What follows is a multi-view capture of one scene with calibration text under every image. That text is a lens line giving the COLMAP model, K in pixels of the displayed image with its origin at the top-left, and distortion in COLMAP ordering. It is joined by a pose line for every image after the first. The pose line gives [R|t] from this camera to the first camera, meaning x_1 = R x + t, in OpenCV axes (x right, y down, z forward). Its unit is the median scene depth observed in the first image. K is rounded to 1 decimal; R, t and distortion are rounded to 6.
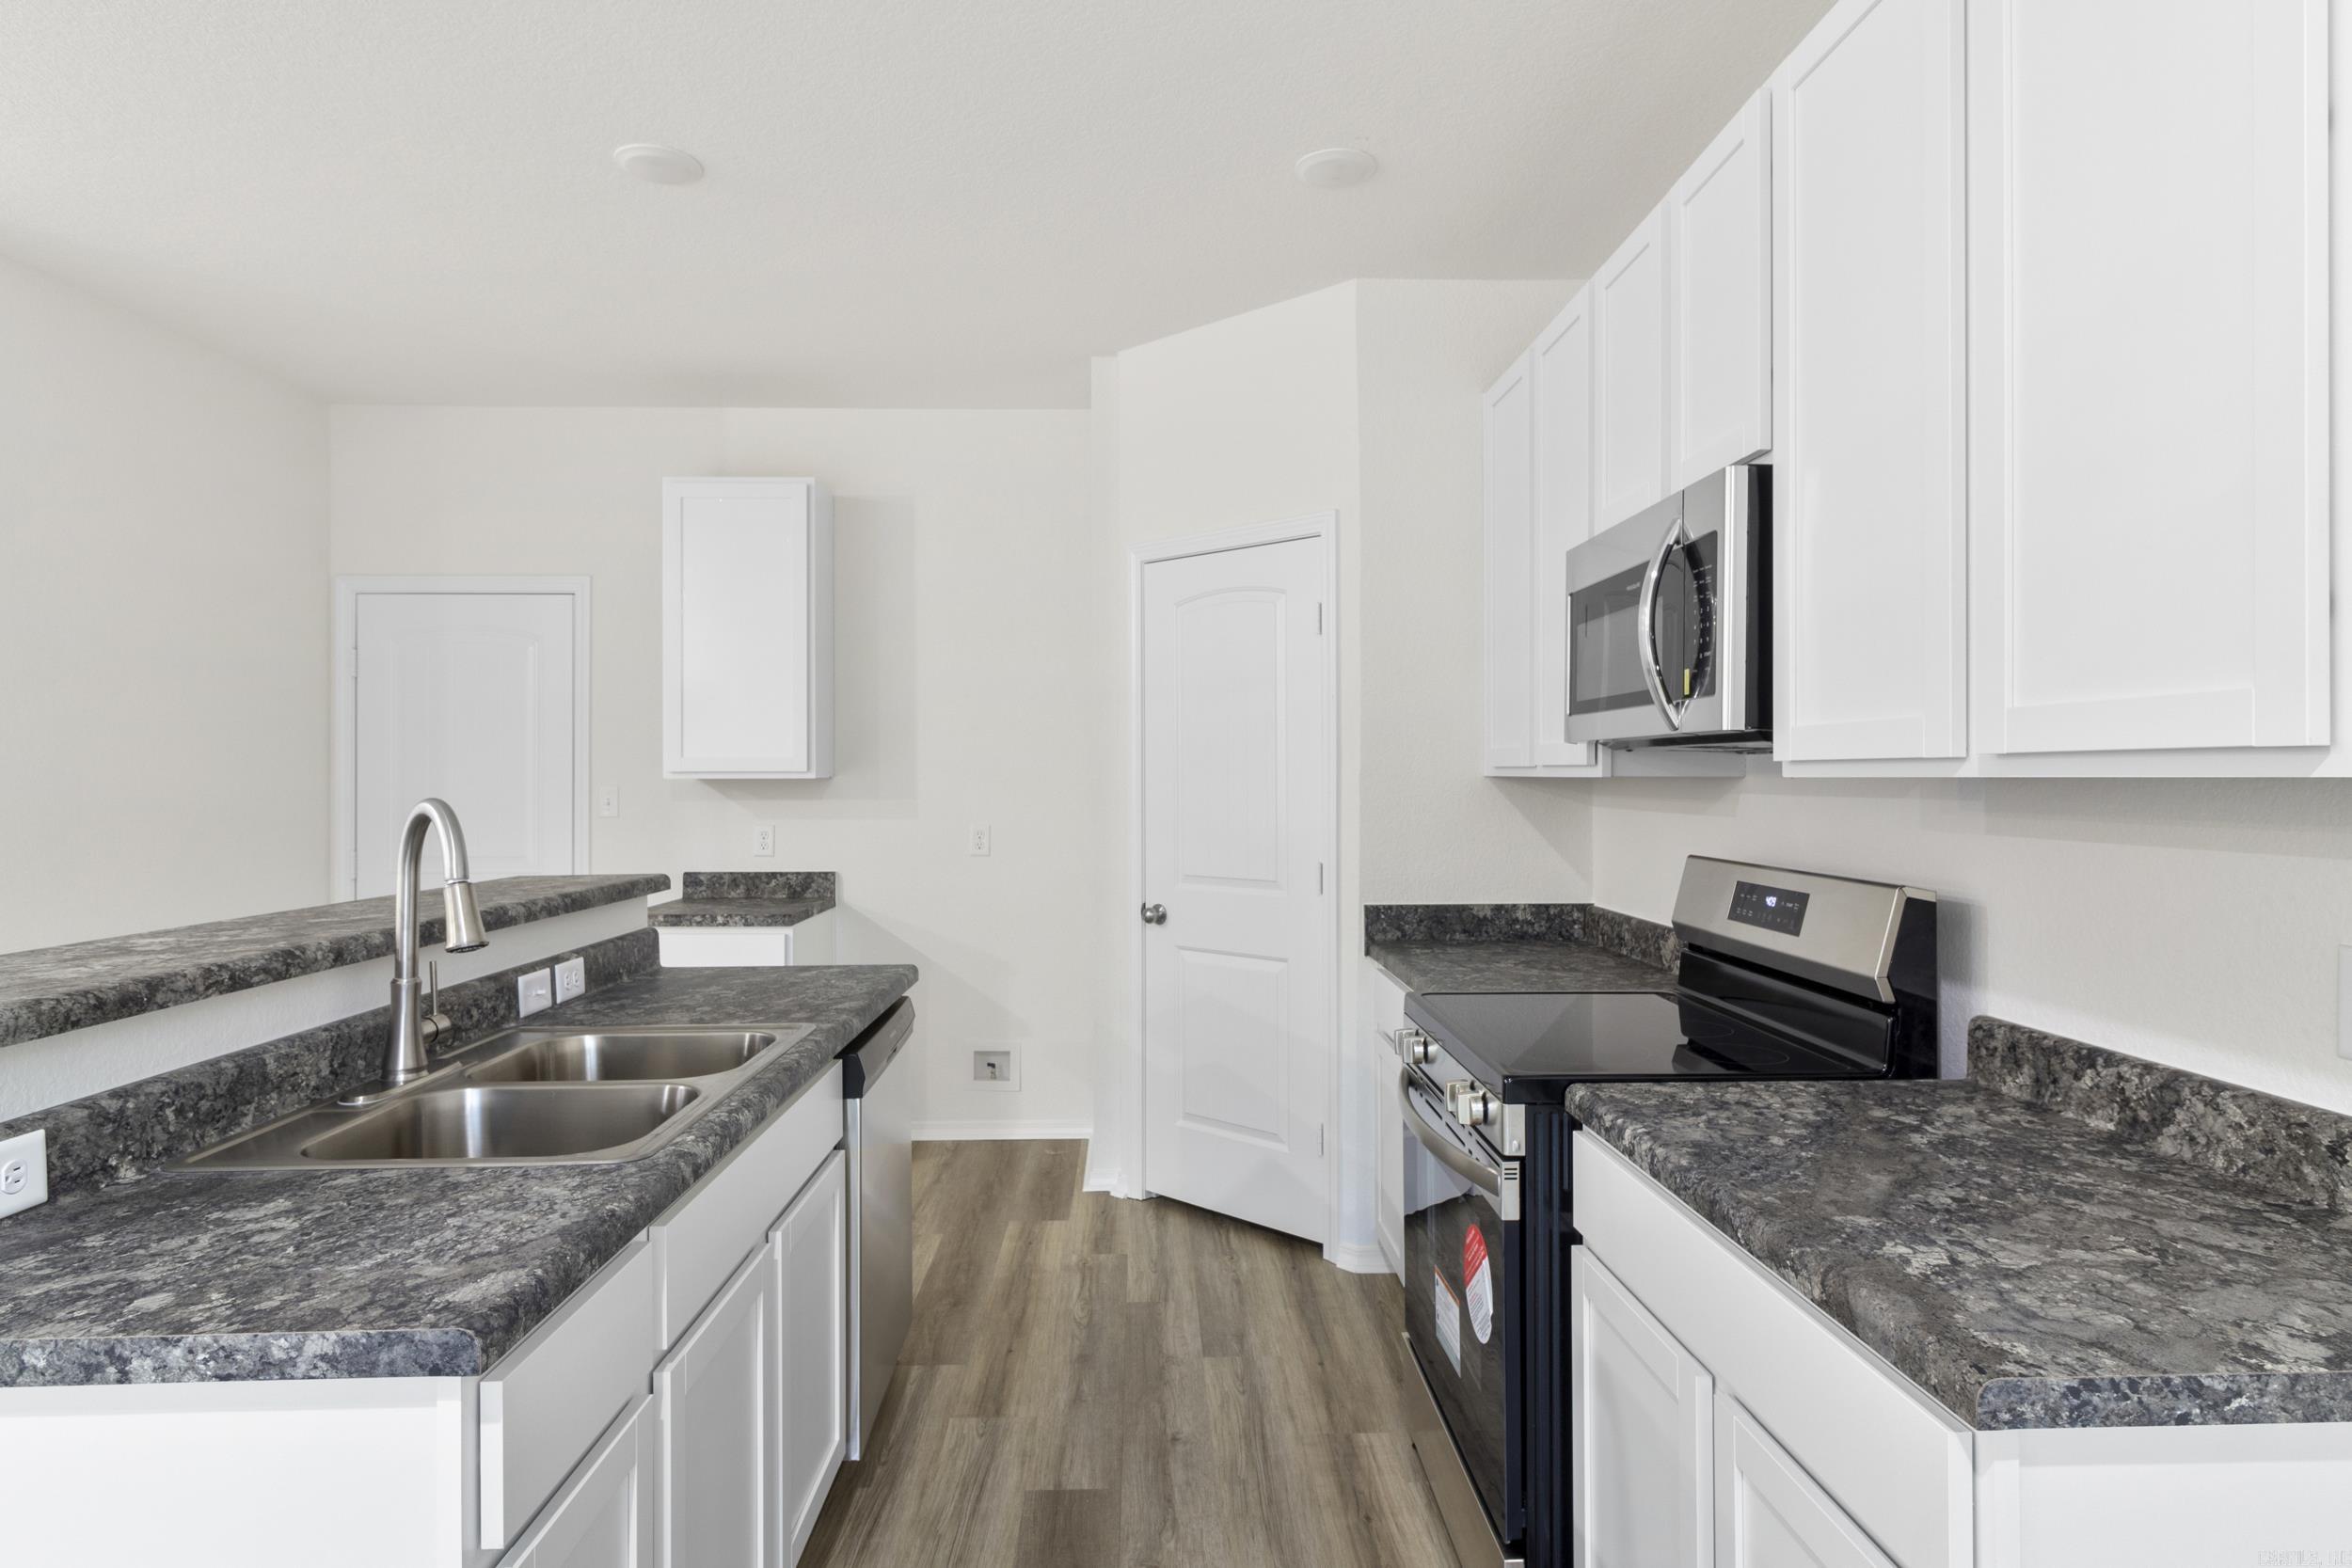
lens RADIAL K [[1284.9, 0, 1190.0], [0, 1284.9, 784.0], [0, 0, 1]] dist [0.003841, -0.000193]
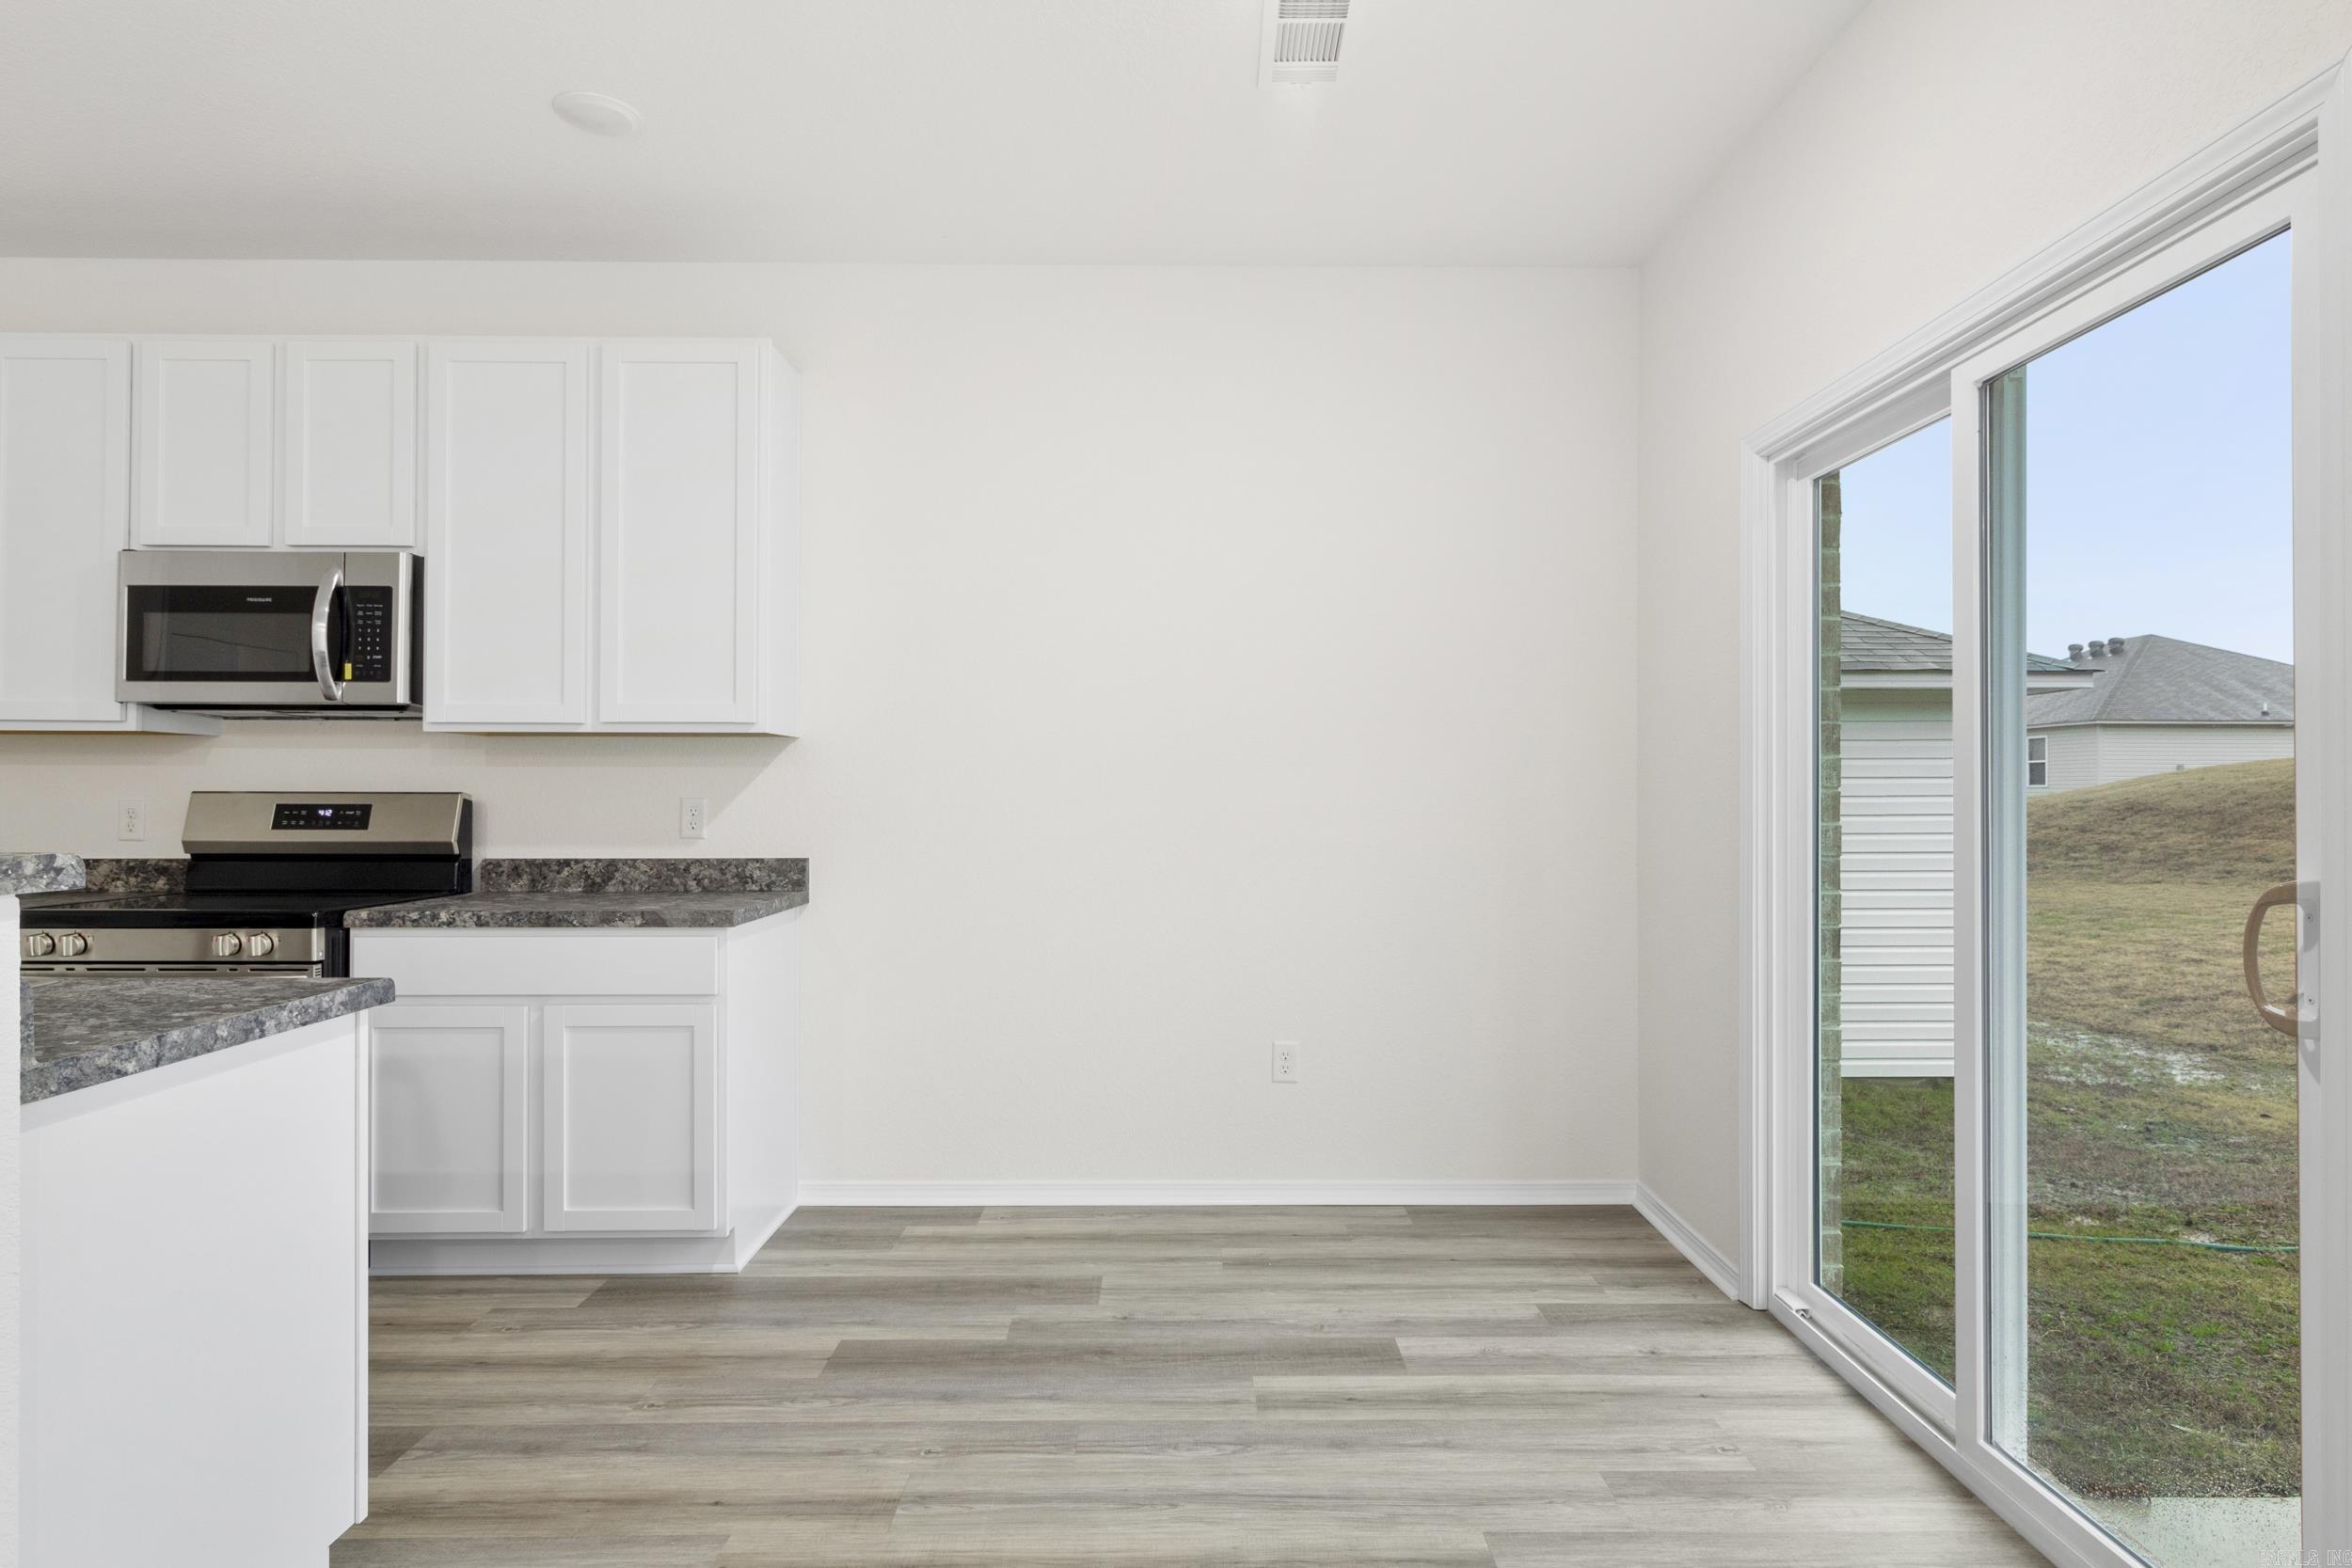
lens RADIAL K [[1259.8, 0, 1190.2], [0, 1259.8, 780.5], [0, 0, 1]] dist [0.001386, -0.000011]
pose [[0.029773, 0.007861, 0.999526, -1.510904], [0.002568, 0.999965, -0.007941, 0.095639], [-0.999553, 0.002803, 0.029752, -0.147359]]
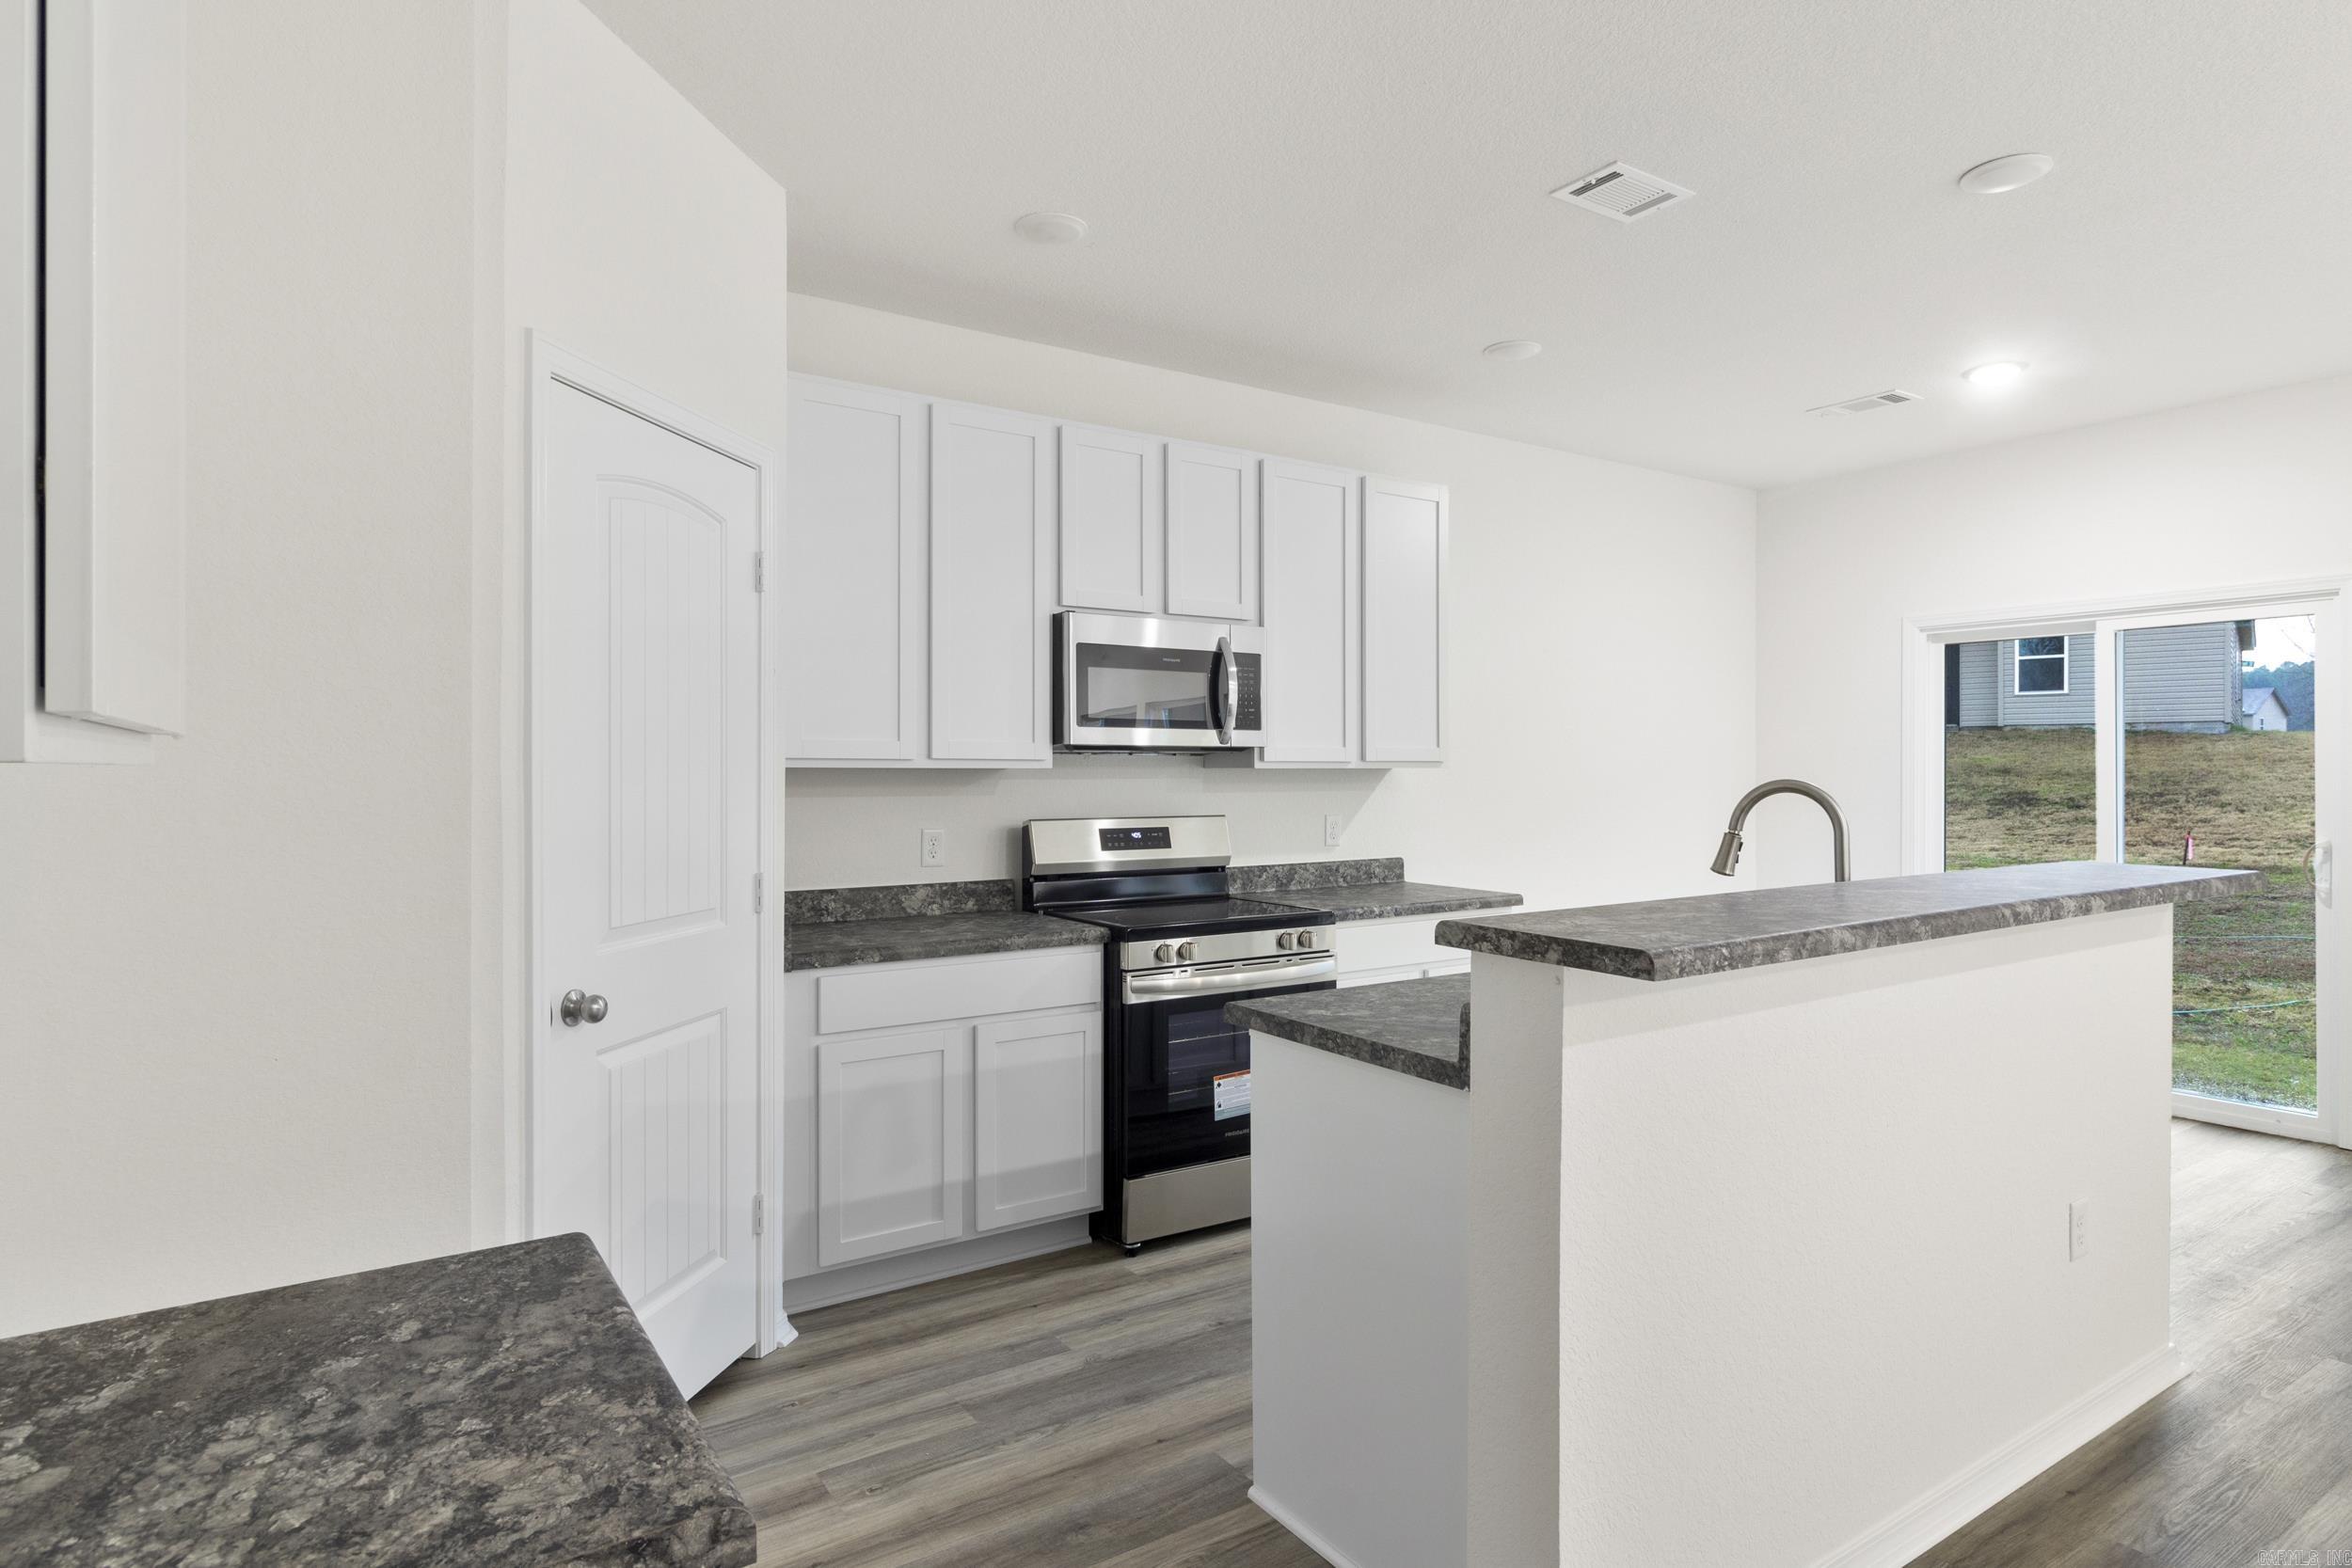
lens RADIAL K [[1259.8, 0, 1190.2], [0, 1259.8, 780.5], [0, 0, 1]] dist [0.001386, -0.000011]
pose [[-0.519922, -0.008366, 0.854173, -1.626547], [0.003258, 0.999925, 0.011777, -0.011591], [-0.854207, 0.008906, -0.519856, 2.676921]]
